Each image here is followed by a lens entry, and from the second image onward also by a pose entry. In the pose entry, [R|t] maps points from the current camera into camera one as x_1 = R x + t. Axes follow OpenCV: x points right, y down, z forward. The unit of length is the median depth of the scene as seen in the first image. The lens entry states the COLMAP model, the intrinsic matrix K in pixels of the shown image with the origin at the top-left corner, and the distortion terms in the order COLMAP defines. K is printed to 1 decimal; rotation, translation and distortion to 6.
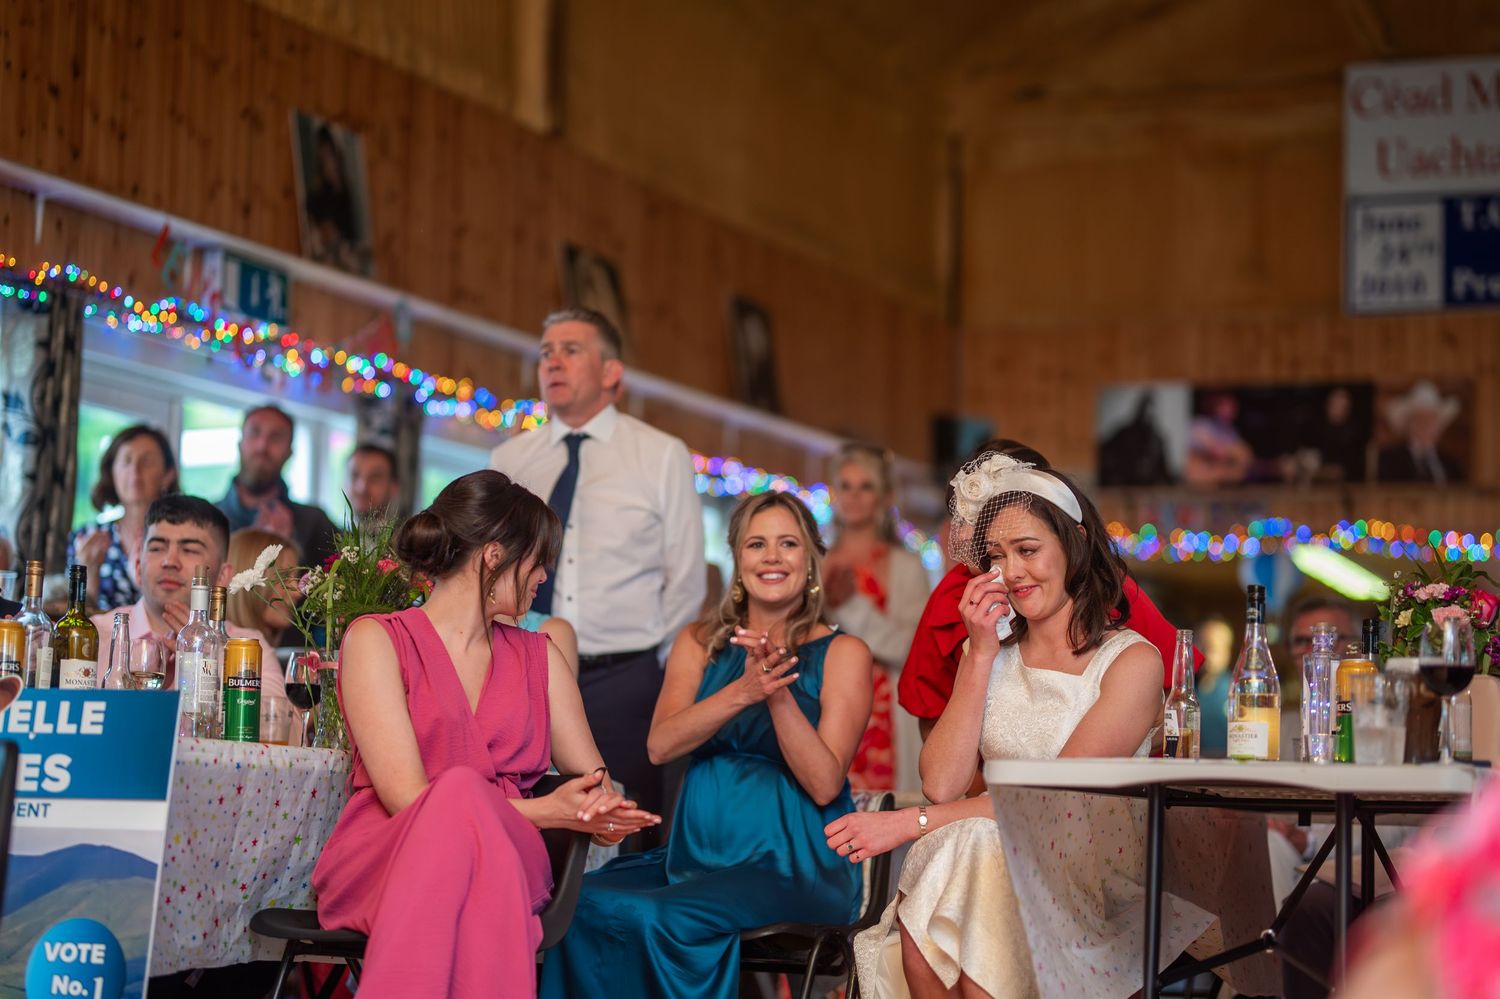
lens RADIAL K [[3914.4, 0, 750.0], [0, 3914.4, 499.5], [0, 0, 1]] dist [0.106439, -0.268587]
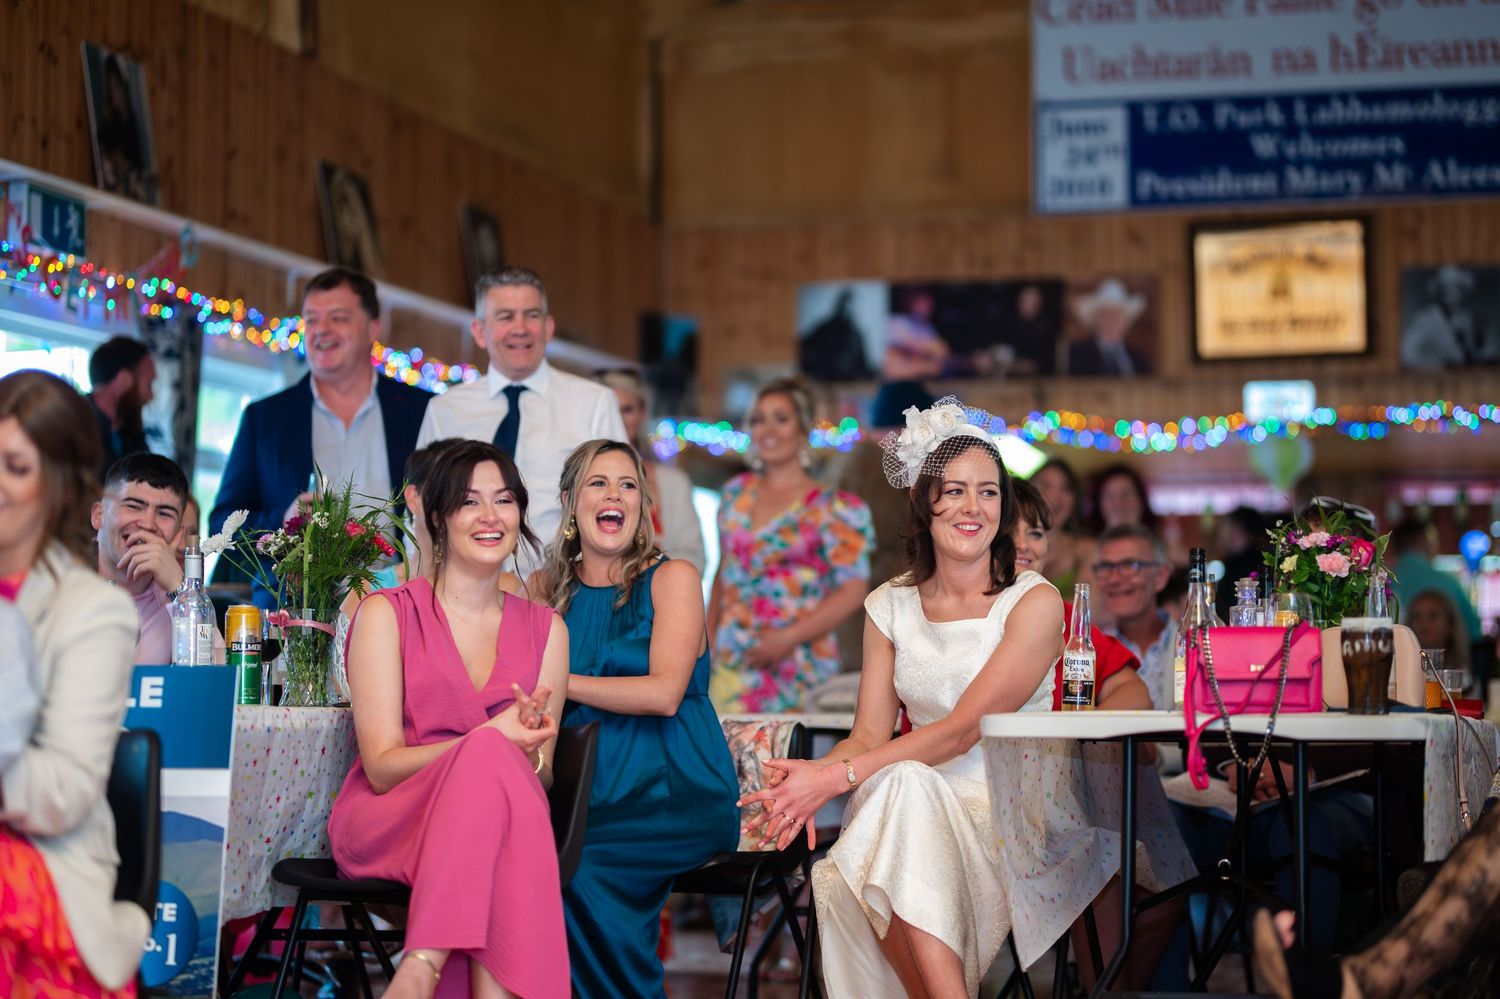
lens RADIAL K [[3914.4, 0, 750.0], [0, 3914.4, 499.5], [0, 0, 1]] dist [0.106439, -0.268587]
pose [[0.993235, -0.014523, 0.115206, -0.110242], [0.010011, 0.999164, 0.039648, -0.033035], [-0.115686, -0.038227, 0.992550, -0.073164]]
